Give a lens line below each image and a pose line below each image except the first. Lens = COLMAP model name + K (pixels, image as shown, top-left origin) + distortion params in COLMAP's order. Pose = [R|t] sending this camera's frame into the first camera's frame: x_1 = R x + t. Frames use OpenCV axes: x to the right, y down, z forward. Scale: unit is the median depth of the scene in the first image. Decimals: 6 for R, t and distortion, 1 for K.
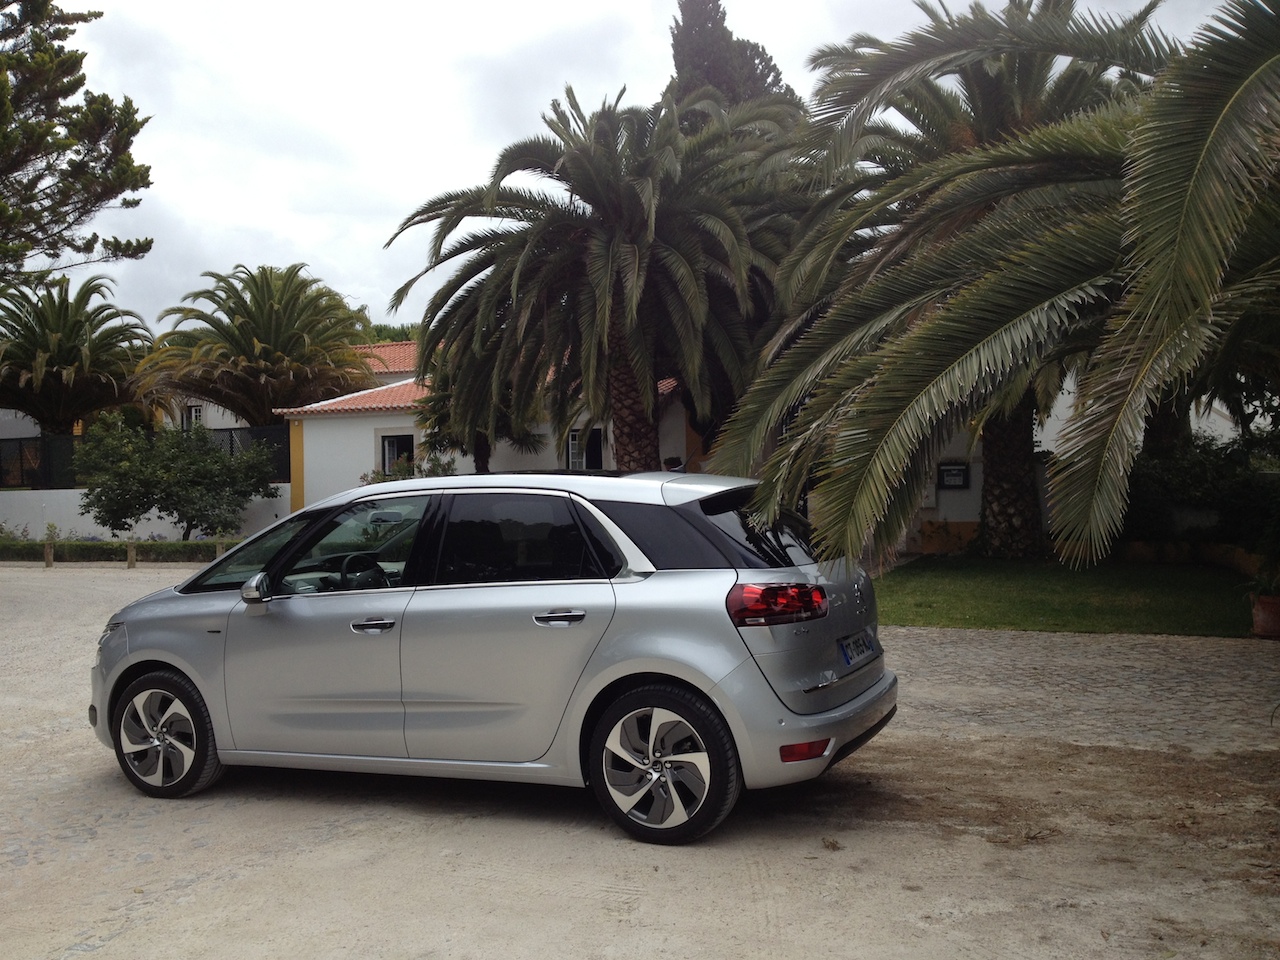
lens RADIAL K [[1328.1, 0, 640.0], [0, 1328.1, 480.0], [0, 0, 1]] dist [0.150621, -0.351348]
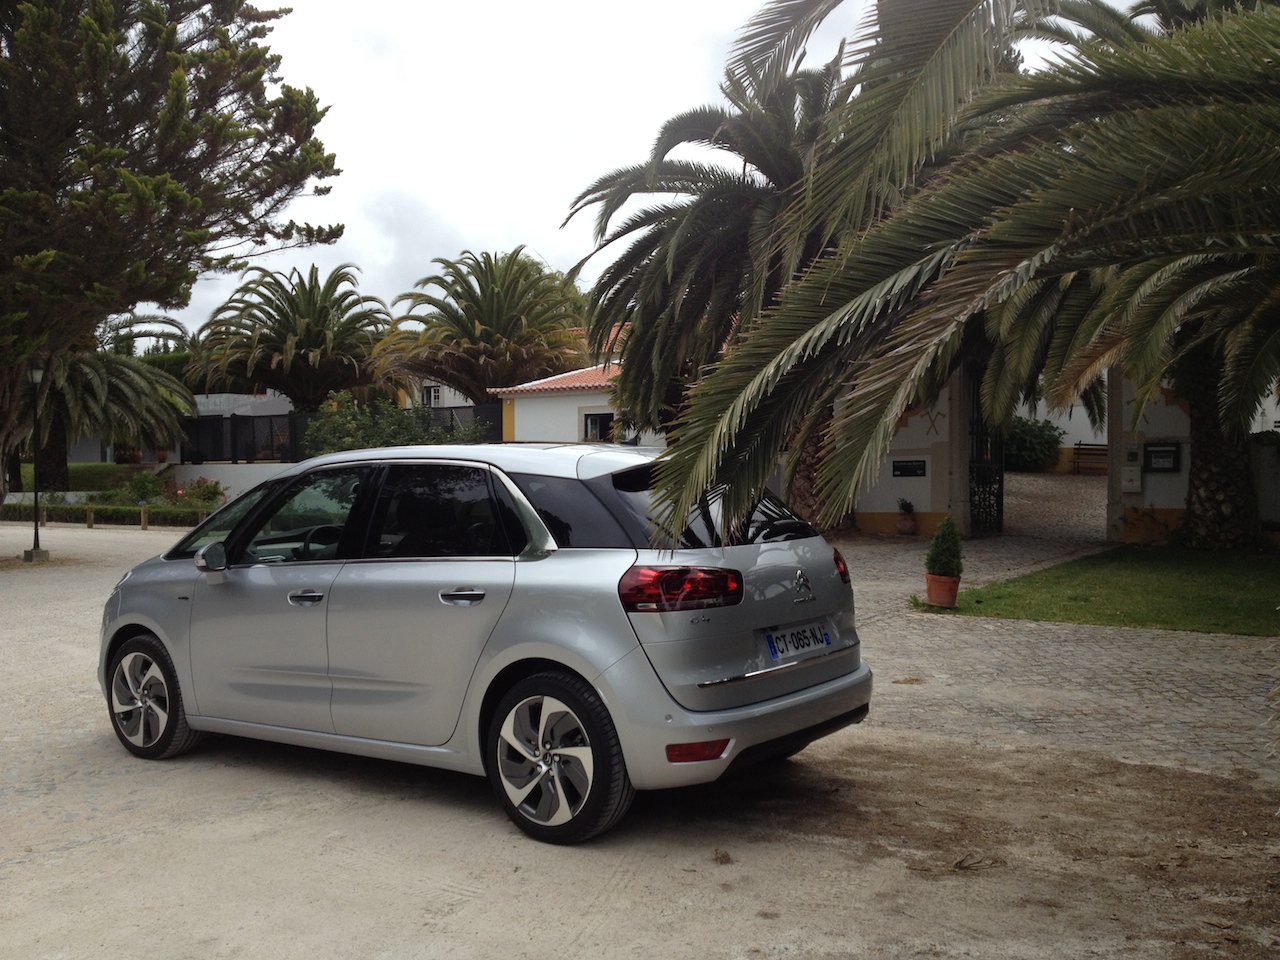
lens RADIAL K [[1286.6, 0, 692.5], [0, 1286.6, 492.6], [0, 0, 1]] dist [0.208062, -0.541616]
pose [[0.972648, 0.015746, -0.231748, 0.143943], [-0.010552, 0.999665, 0.023636, 0.003131], [0.232042, -0.020544, 0.972489, 0.067911]]
